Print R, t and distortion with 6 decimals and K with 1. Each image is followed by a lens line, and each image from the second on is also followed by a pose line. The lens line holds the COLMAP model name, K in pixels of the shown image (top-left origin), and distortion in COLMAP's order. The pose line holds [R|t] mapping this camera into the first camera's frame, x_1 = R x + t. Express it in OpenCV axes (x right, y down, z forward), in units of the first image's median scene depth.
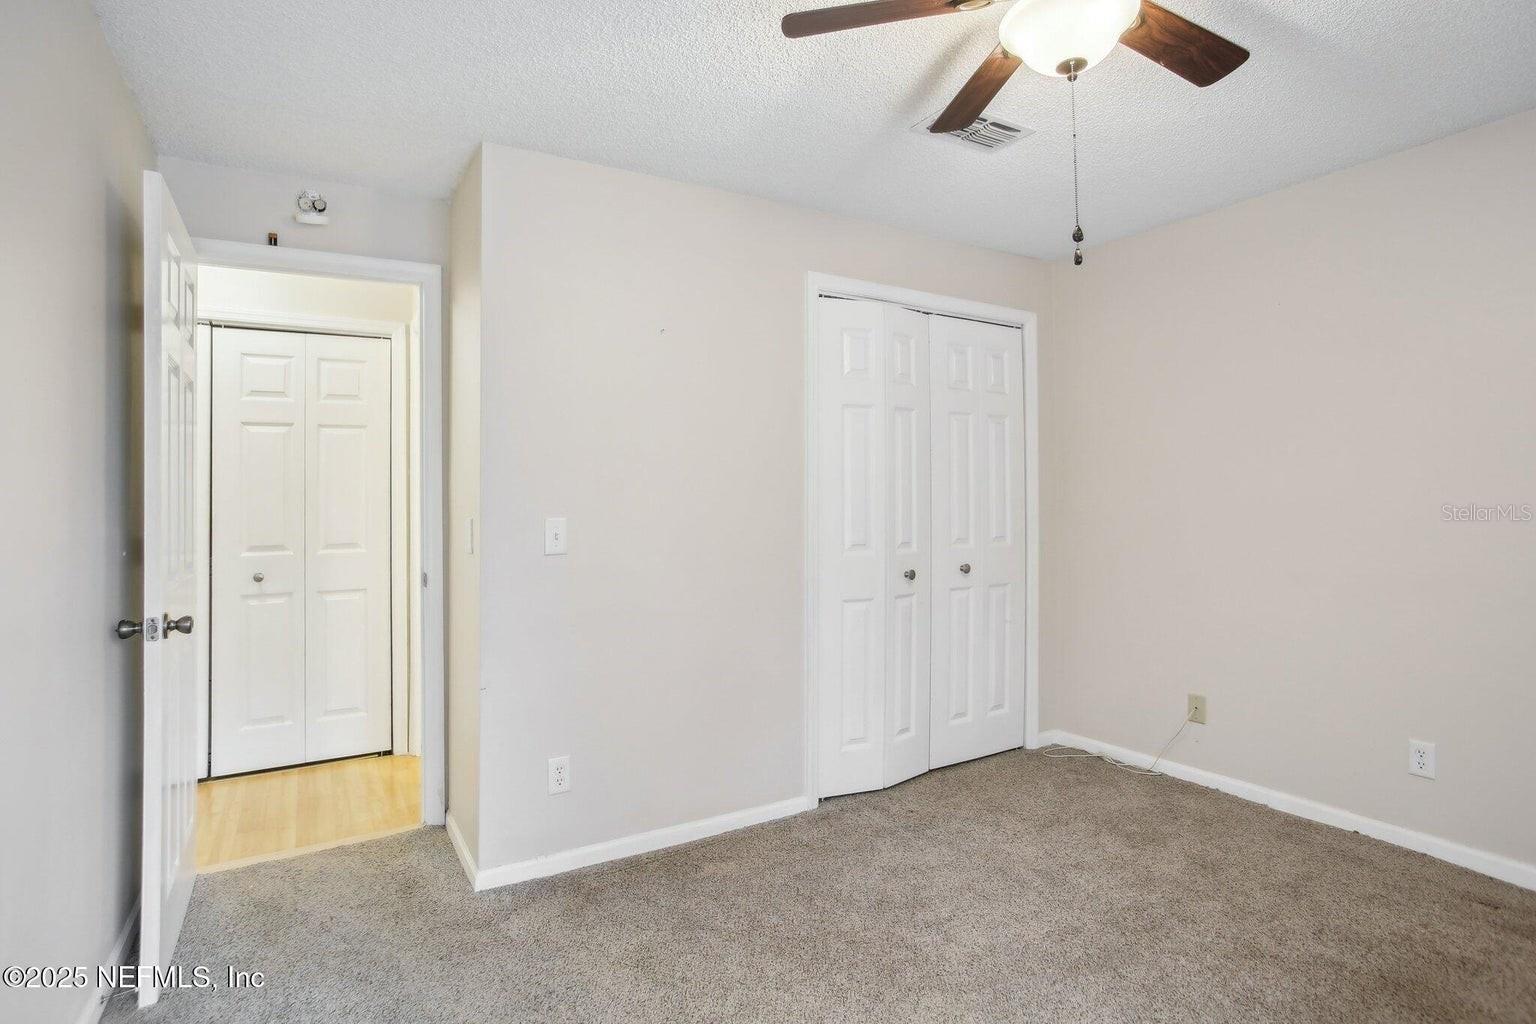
lens RADIAL K [[788.1, 0, 754.0], [0, 788.1, 493.5], [0, 0, 1]] dist [-0.075758, 0.028159]
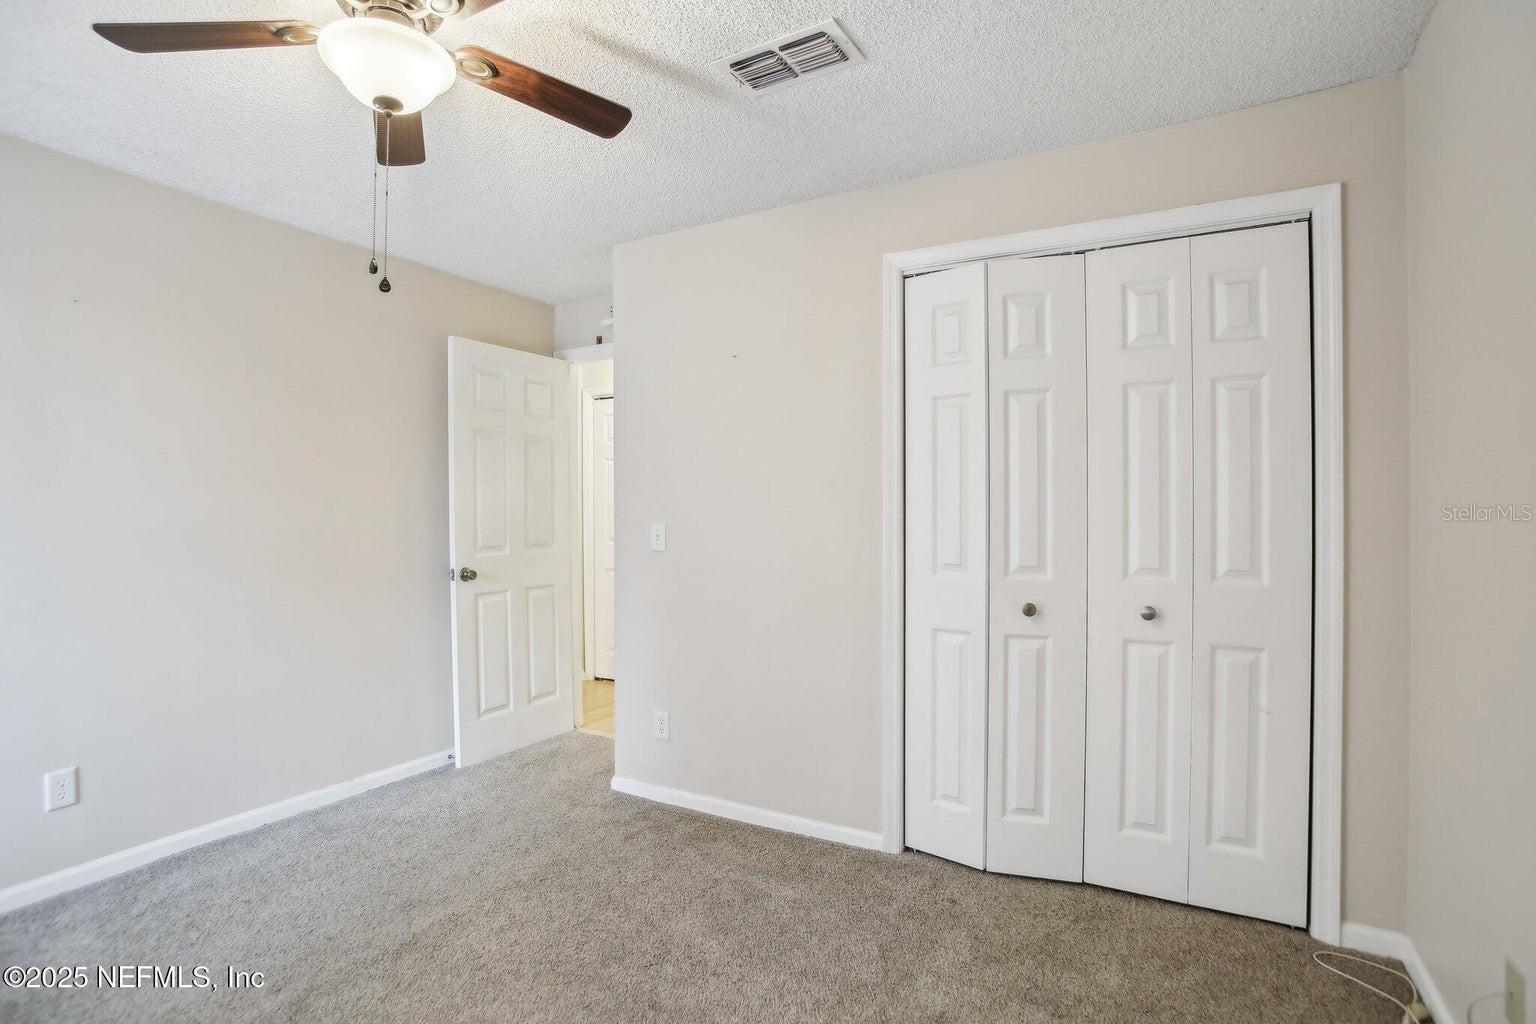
lens RADIAL K [[759.6, 0, 771.7], [0, 759.6, 507.2], [0, 0, 1]] dist [-0.065471, 0.025051]
pose [[0.503629, 0.005382, -0.863903, 0.727944], [0.006338, 0.999931, 0.009924, -0.004073], [0.863897, -0.010473, 0.503560, 0.435216]]
